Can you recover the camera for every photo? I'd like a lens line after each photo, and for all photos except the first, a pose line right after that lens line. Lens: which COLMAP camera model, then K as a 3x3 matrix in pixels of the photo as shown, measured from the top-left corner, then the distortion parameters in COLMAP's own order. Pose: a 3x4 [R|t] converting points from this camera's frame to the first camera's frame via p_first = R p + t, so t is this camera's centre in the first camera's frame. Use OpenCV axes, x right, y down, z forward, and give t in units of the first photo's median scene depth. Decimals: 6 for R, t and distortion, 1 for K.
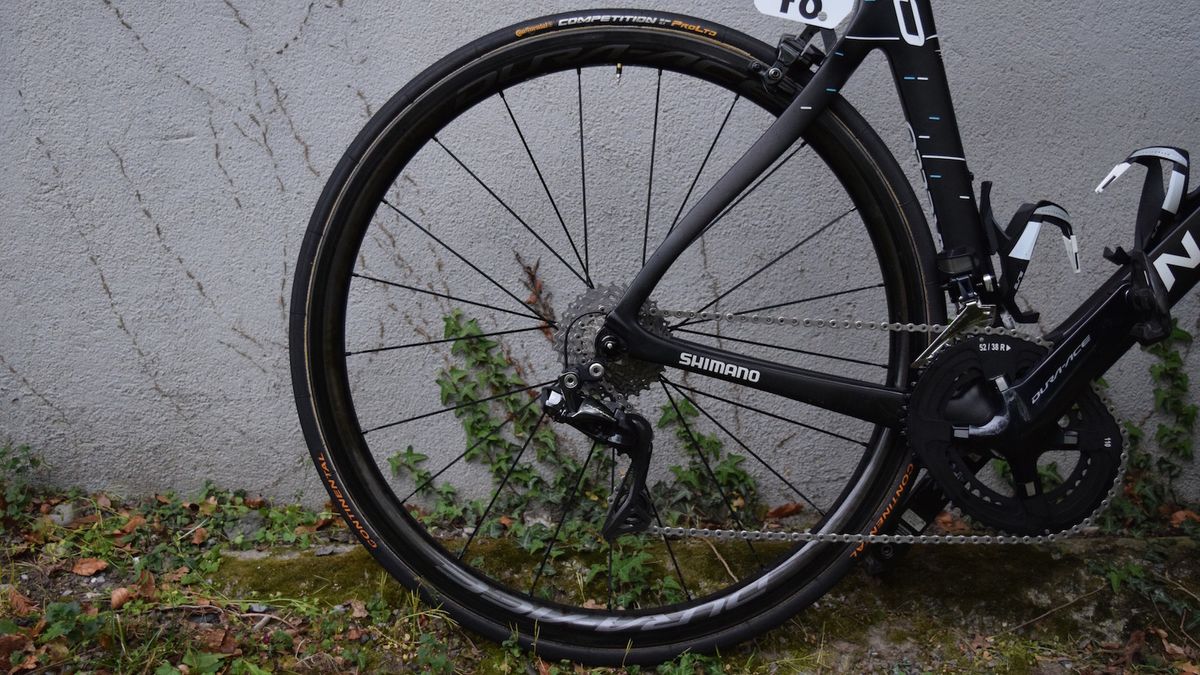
lens RADIAL K [[1338.4, 0, 603.2], [0, 1338.4, 311.8], [0, 0, 1]] dist [-0.079402, 0.000000]
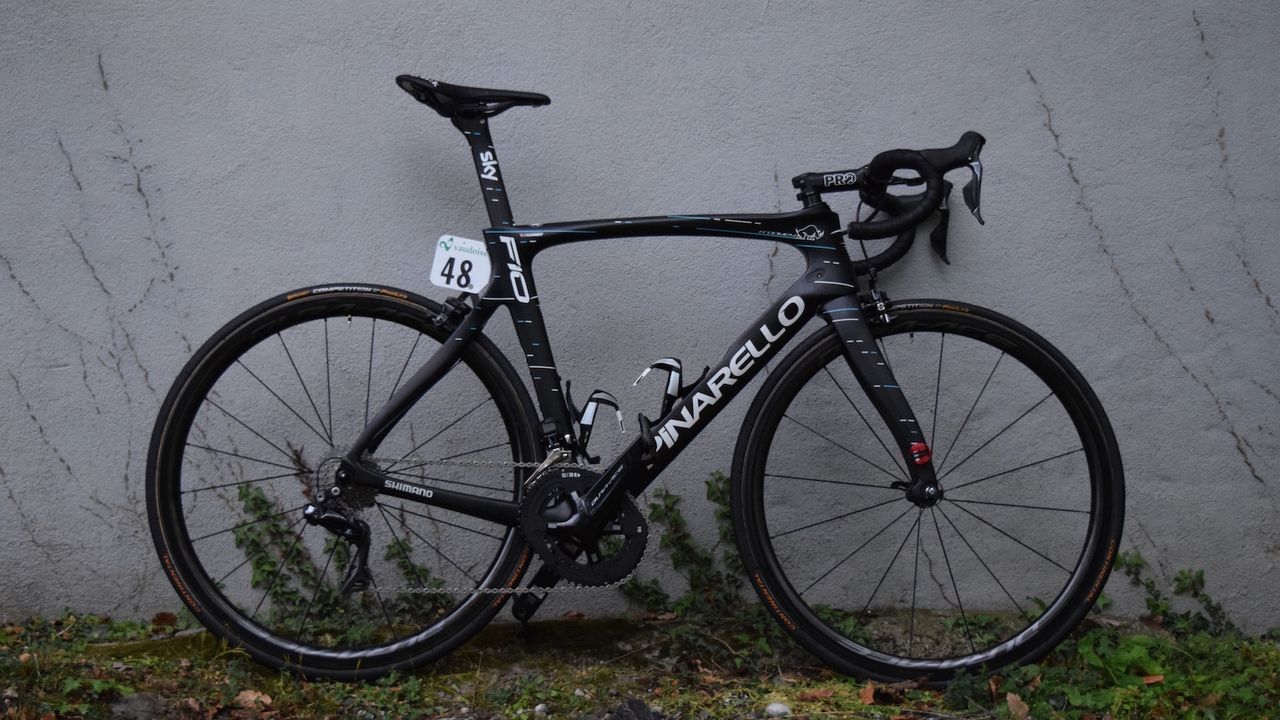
lens RADIAL K [[1934.1, 0, 635.5], [0, 1934.1, 357.4], [0, 0, 1]] dist [-0.027449, 0.000000]
pose [[0.993152, -0.009721, 0.116425, 0.078731], [0.029903, 0.984489, -0.172882, 0.275451], [-0.112938, 0.175179, 0.978037, -1.305077]]
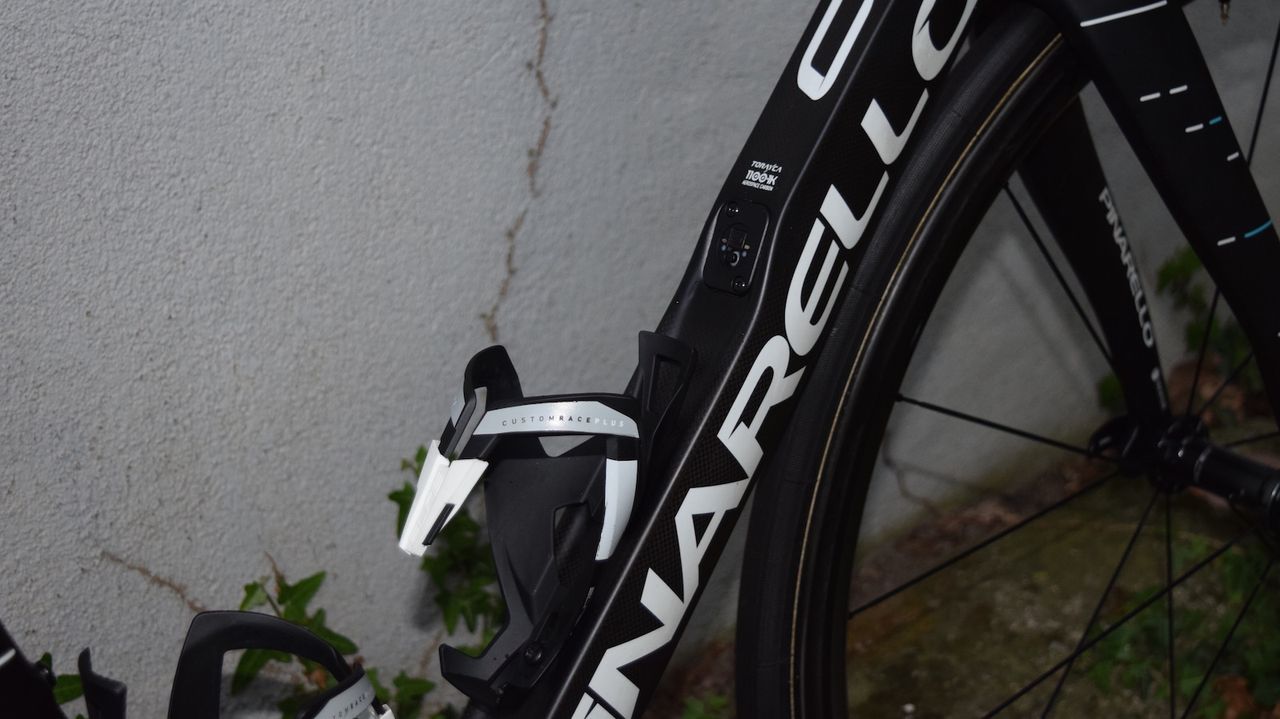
lens RADIAL K [[1768.4, 0, 652.3], [0, 1768.4, 283.9], [0, 0, 1]] dist [-0.044135, 0.000000]
pose [[0.721323, -0.341753, 0.602410, 0.153191], [0.150631, 0.926372, 0.345175, -0.274201], [-0.676020, -0.158241, 0.719692, 0.582540]]
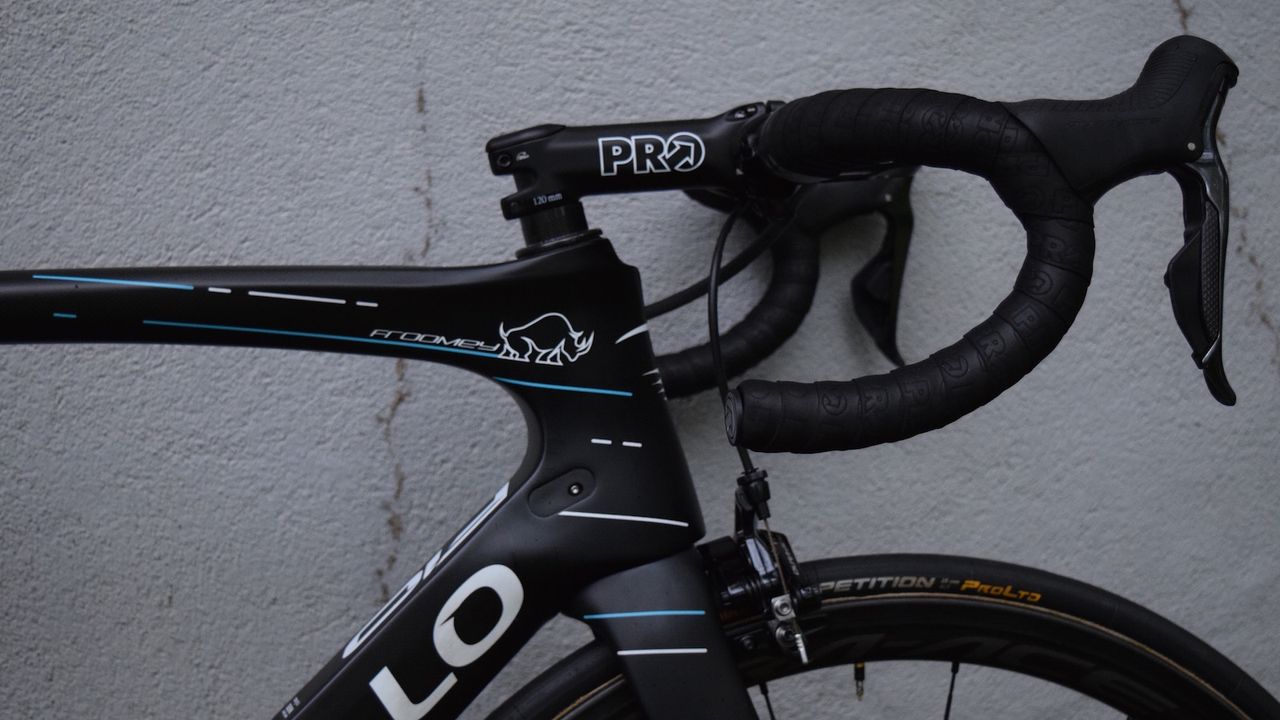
lens RADIAL K [[1825.5, 0, 633.1], [0, 1825.5, 398.7], [0, 0, 1]] dist [-0.043154, 0.000000]
pose [[0.943843, -0.022614, 0.329619, 0.372019], [0.026946, 0.999600, -0.008579, -0.231952], [-0.329293, 0.016979, 0.944075, 0.280288]]
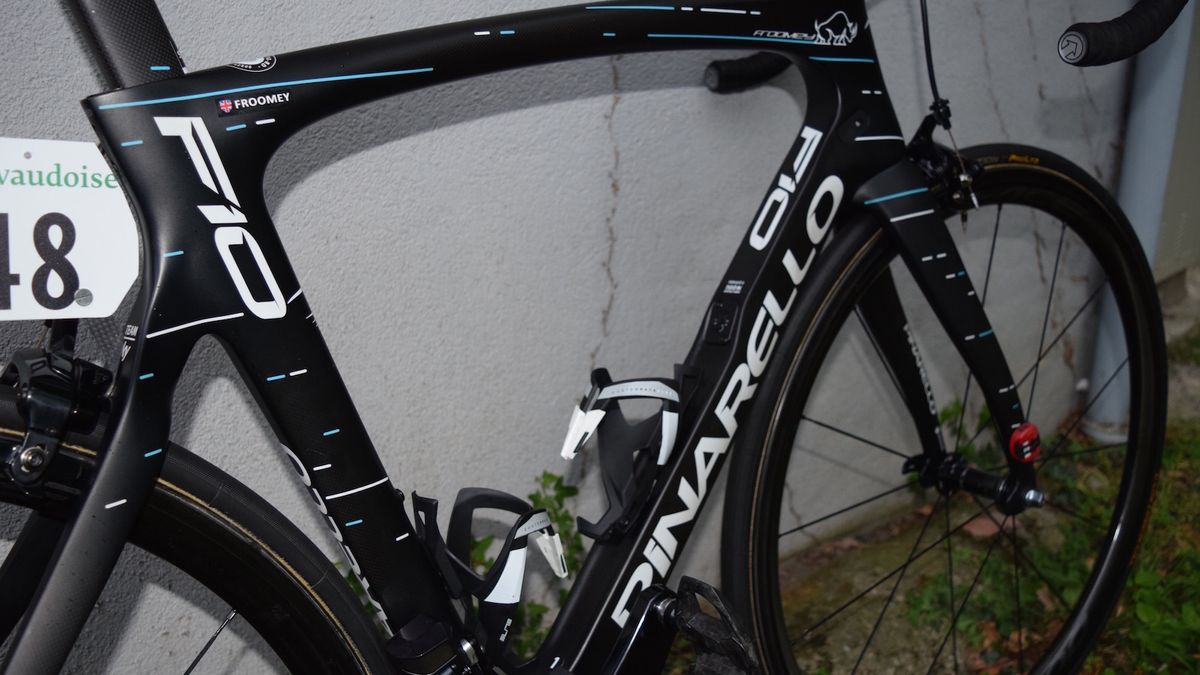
lens RADIAL K [[1090.7, 0, 605.9], [0, 1090.7, 403.9], [0, 0, 1]] dist [-0.086006, 0.003785]
pose [[0.732351, -0.291095, 0.615569, 0.043816], [0.165631, 0.953019, 0.253617, -0.233586], [-0.660475, -0.083779, 0.746159, 0.514042]]
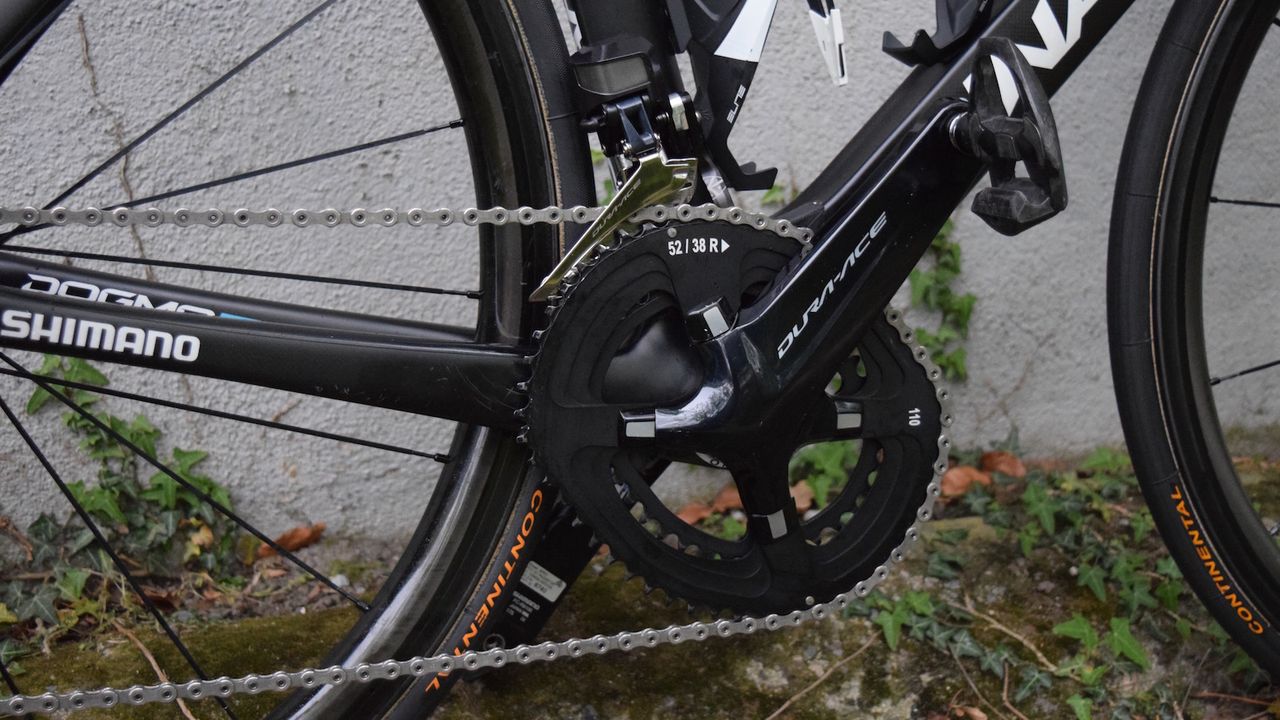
lens RADIAL K [[1598.4, 0, 647.5], [0, 1598.4, 304.6], [0, 0, 1]] dist [-0.053657, 0.000000]
pose [[0.938642, -0.078740, 0.335784, 0.071599], [0.039978, 0.991867, 0.120836, -0.020519], [-0.342568, -0.099998, 0.934156, 0.409883]]
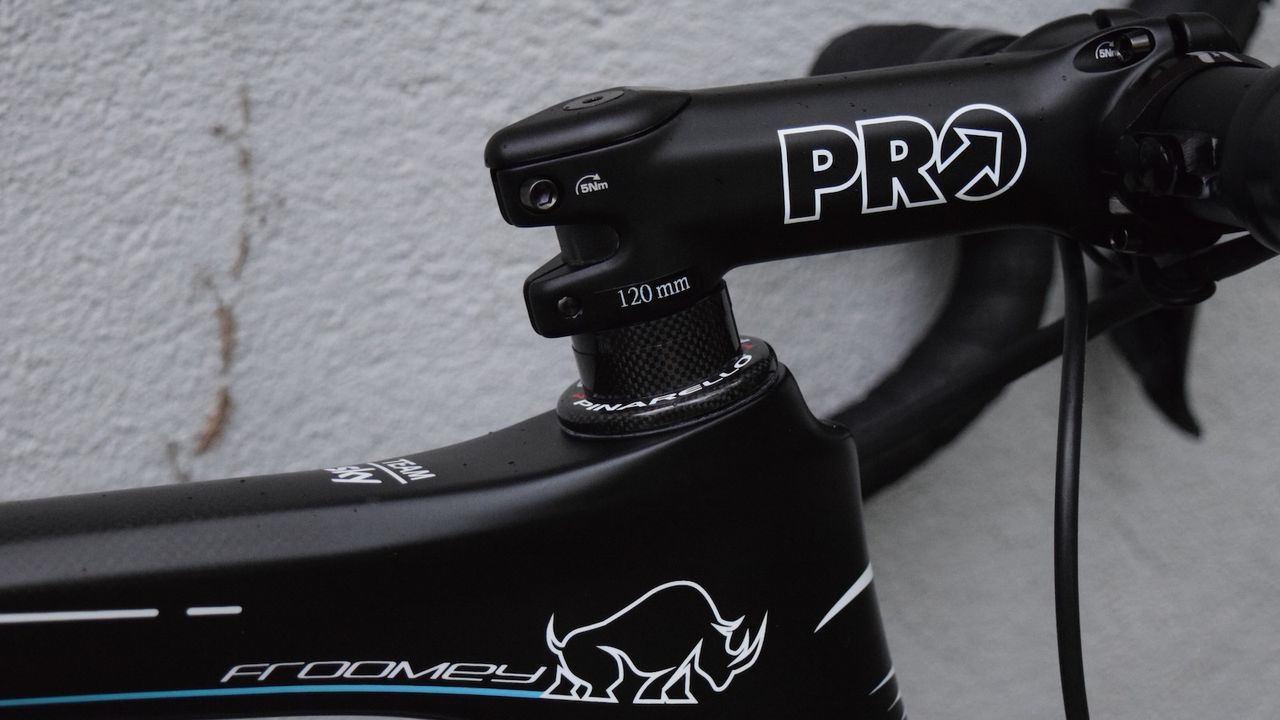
lens RADIAL K [[2424.2, 0, 623.1], [0, 2424.2, 427.3], [0, 0, 1]] dist [0.072842, 0.000000]
pose [[0.889024, -0.103187, 0.446081, 0.401105], [0.039748, 0.987989, 0.149323, -0.337983], [-0.456131, -0.115021, 0.882448, 0.592929]]
